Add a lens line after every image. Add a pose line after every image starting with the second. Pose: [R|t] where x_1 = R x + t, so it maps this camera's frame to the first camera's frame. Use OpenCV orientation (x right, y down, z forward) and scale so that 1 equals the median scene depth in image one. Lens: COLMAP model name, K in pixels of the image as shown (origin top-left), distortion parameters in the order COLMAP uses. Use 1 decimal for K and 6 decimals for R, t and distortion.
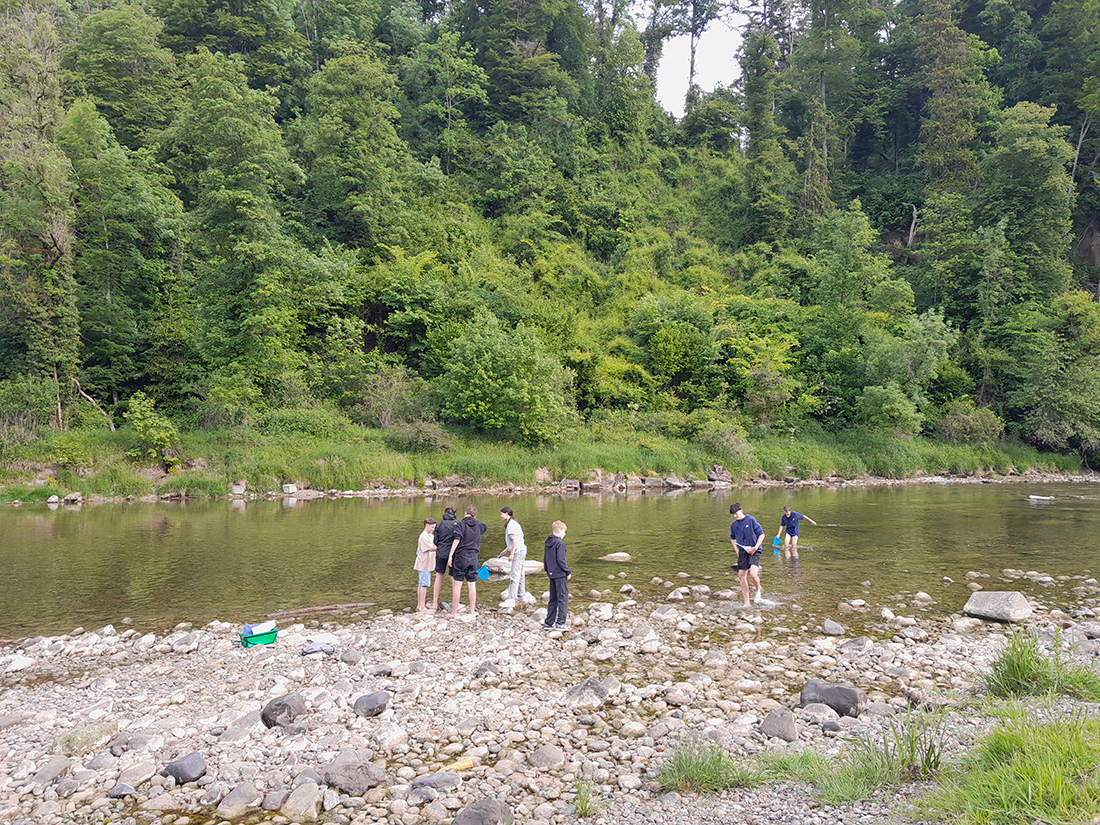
lens RADIAL K [[866.4, 0, 553.0], [0, 866.4, 411.8], [0, 0, 1]] dist [0.033052, -0.043028]
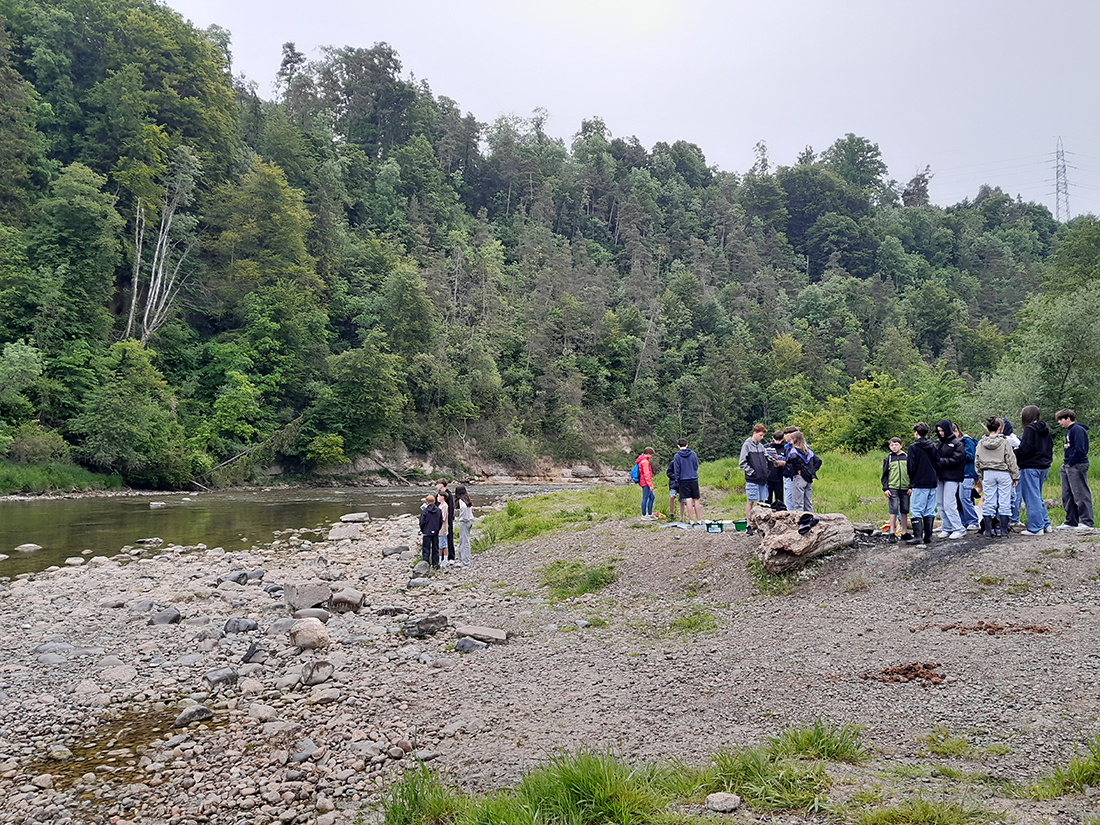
lens RADIAL K [[866.4, 0, 562.0], [0, 866.4, 411.3], [0, 0, 1]] dist [0.033052, -0.043028]
pose [[0.428832, 0.057954, 0.901524, -0.231764], [-0.027790, 0.998314, -0.050957, 0.007188], [-0.902957, -0.003201, 0.429719, -0.063485]]
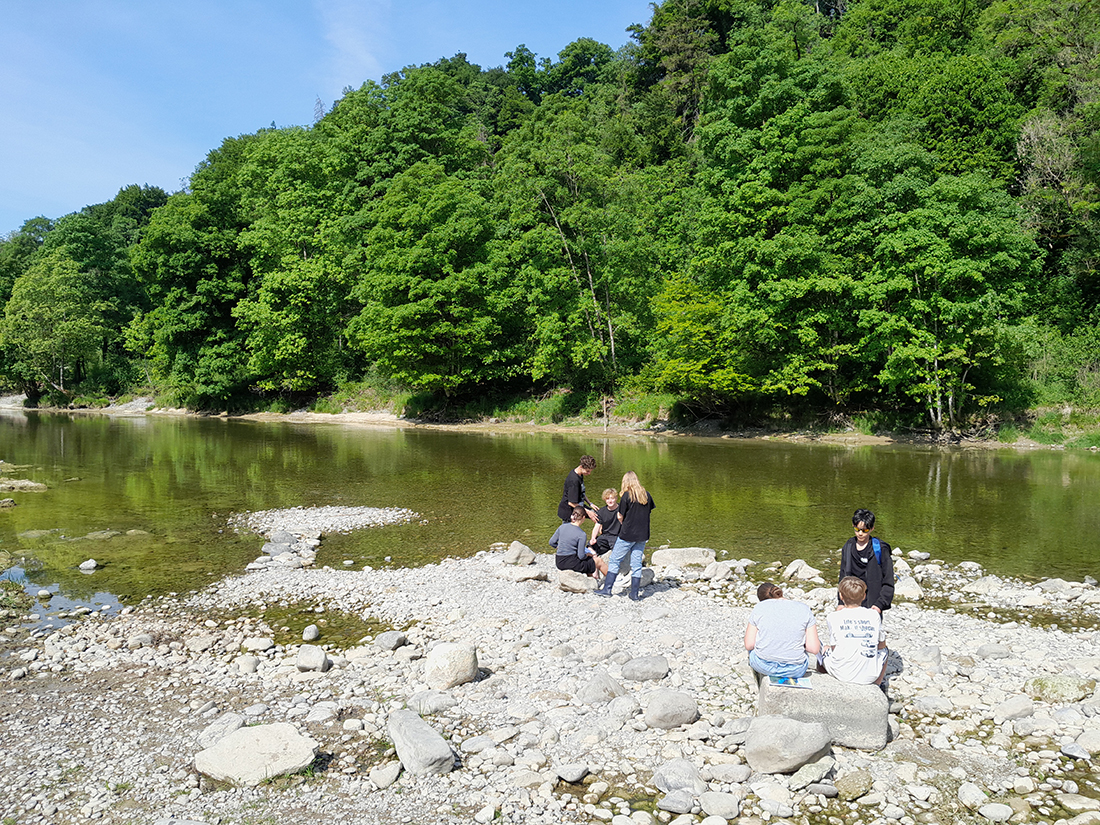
lens RADIAL K [[866.4, 0, 556.6], [0, 866.4, 418.9], [0, 0, 1]] dist [0.033052, -0.043028]
pose [[0.432351, 0.035677, -0.900999, 0.009022], [0.025109, 0.998353, 0.051581, 0.001898], [0.901356, -0.044924, 0.430743, 0.011562]]
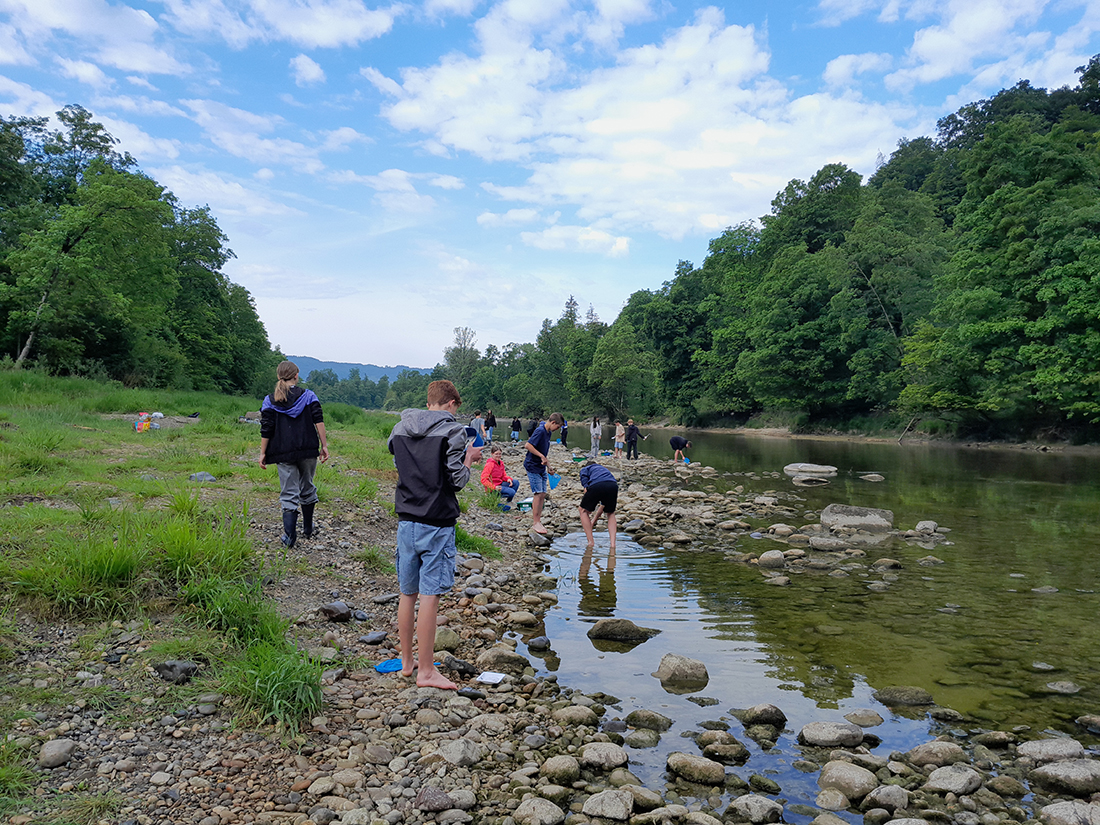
lens RADIAL K [[866.4, 0, 547.8], [0, 866.4, 410.7], [0, 0, 1]] dist [0.033052, -0.043028]
pose [[-0.269620, -0.005440, -0.962951, 0.430559], [0.019708, 0.999743, -0.011166, 0.022930], [0.962765, -0.021989, -0.269444, 0.279090]]
